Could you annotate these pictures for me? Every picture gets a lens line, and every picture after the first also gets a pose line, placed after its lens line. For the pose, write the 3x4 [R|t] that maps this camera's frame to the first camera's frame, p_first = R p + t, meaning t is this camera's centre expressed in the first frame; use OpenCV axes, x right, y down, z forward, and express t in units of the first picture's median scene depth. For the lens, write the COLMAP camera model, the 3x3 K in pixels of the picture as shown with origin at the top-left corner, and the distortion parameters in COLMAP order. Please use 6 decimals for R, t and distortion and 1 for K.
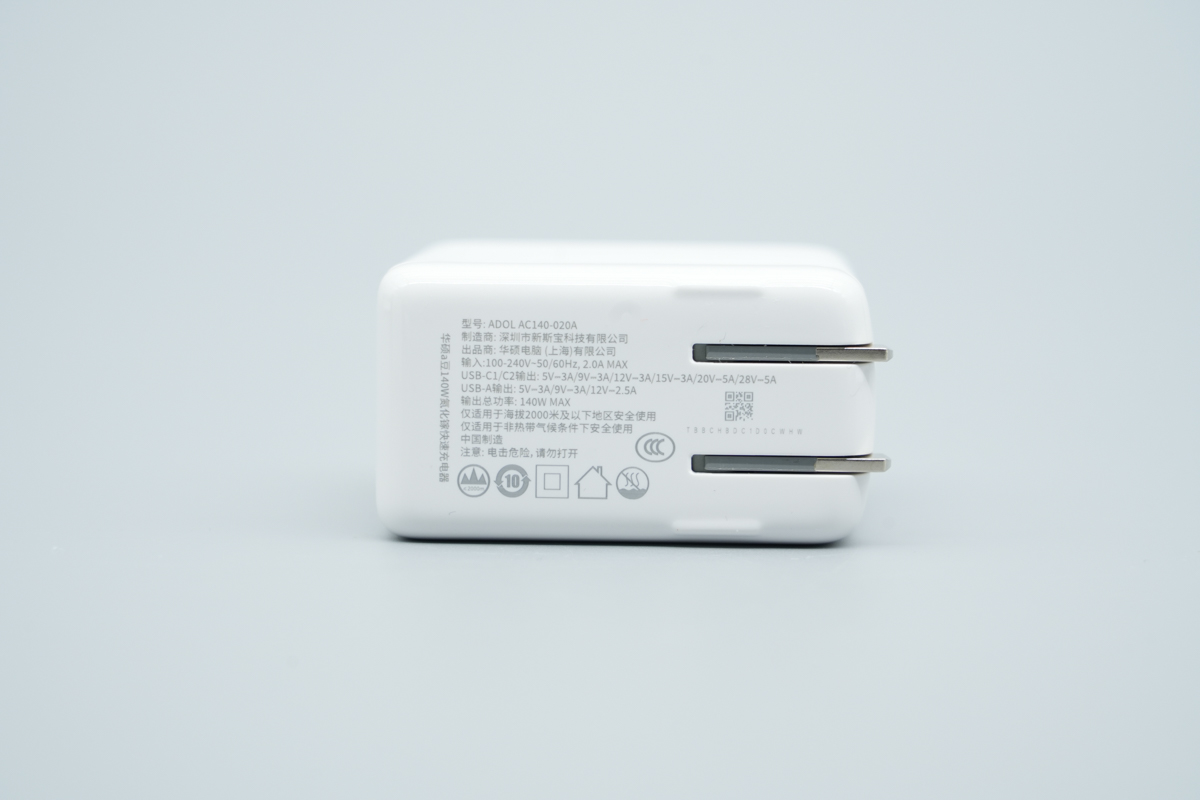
lens RADIAL K [[3625.1, 0, 600.0], [0, 3625.1, 400.0], [0, 0, 1]] dist [0.028919, -0.057175]
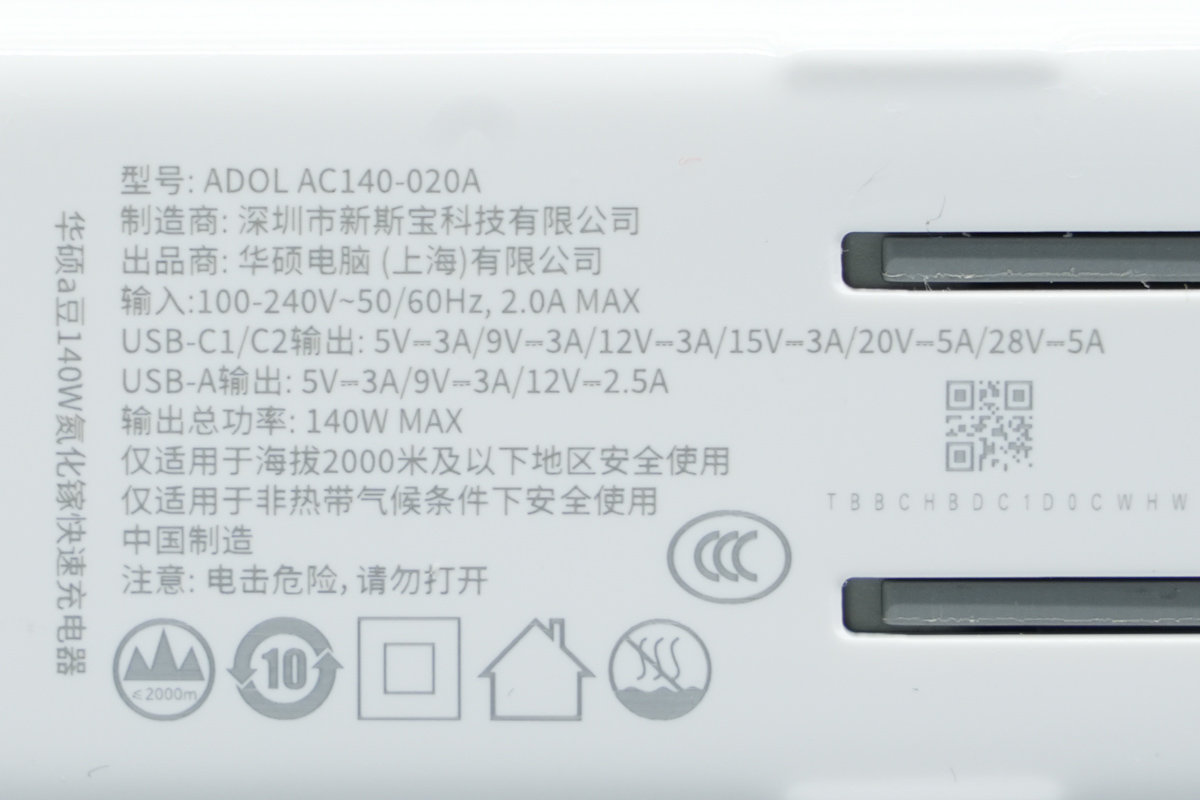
lens RADIAL K [[3625.1, 0, 600.0], [0, 3625.1, 400.0], [0, 0, 1]] dist [0.028919, -0.057175]
pose [[0.998679, -0.013101, 0.049678, -0.011973], [0.014018, 0.999737, -0.018154, 0.004788], [-0.049427, 0.018827, 0.998600, 0.679039]]
